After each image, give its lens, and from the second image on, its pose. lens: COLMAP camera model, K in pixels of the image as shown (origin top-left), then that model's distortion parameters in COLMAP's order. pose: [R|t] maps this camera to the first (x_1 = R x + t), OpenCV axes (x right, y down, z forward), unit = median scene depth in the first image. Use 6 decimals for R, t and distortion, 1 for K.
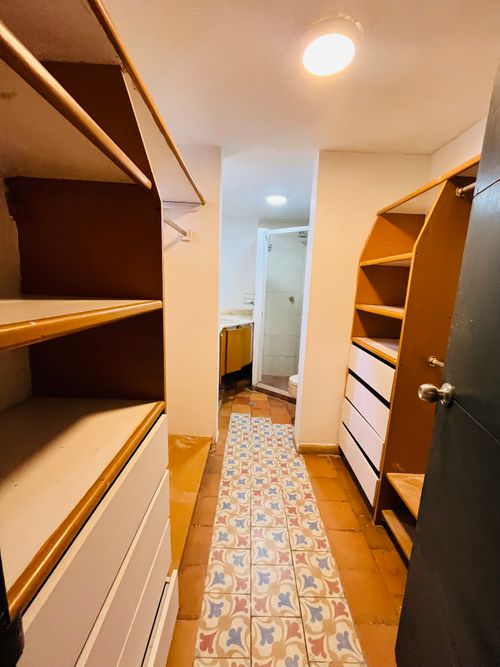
lens RADIAL K [[269.2, 0, 250.9], [0, 269.2, 333.1], [0, 0, 1]] dist [-0.002538, -0.000233]
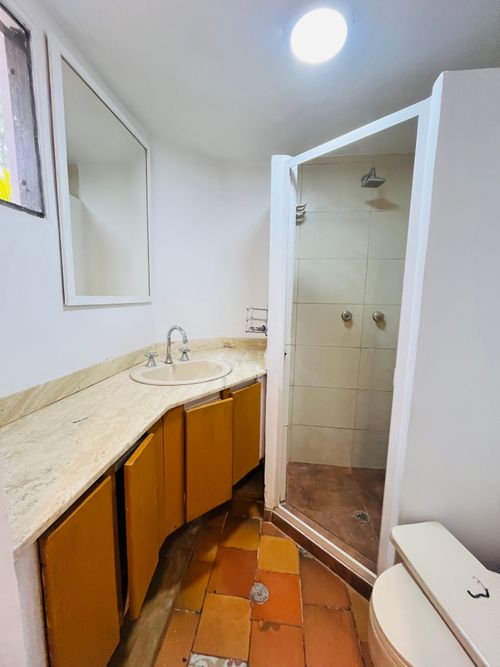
lens RADIAL K [[269.2, 0, 248.8], [0, 269.2, 333.4], [0, 0, 1]] dist [-0.002538, -0.000233]
pose [[0.992062, -0.006954, -0.125559, 0.038509], [0.001991, 0.999213, -0.039607, -0.088006], [0.125735, 0.039043, 0.991295, 0.550122]]
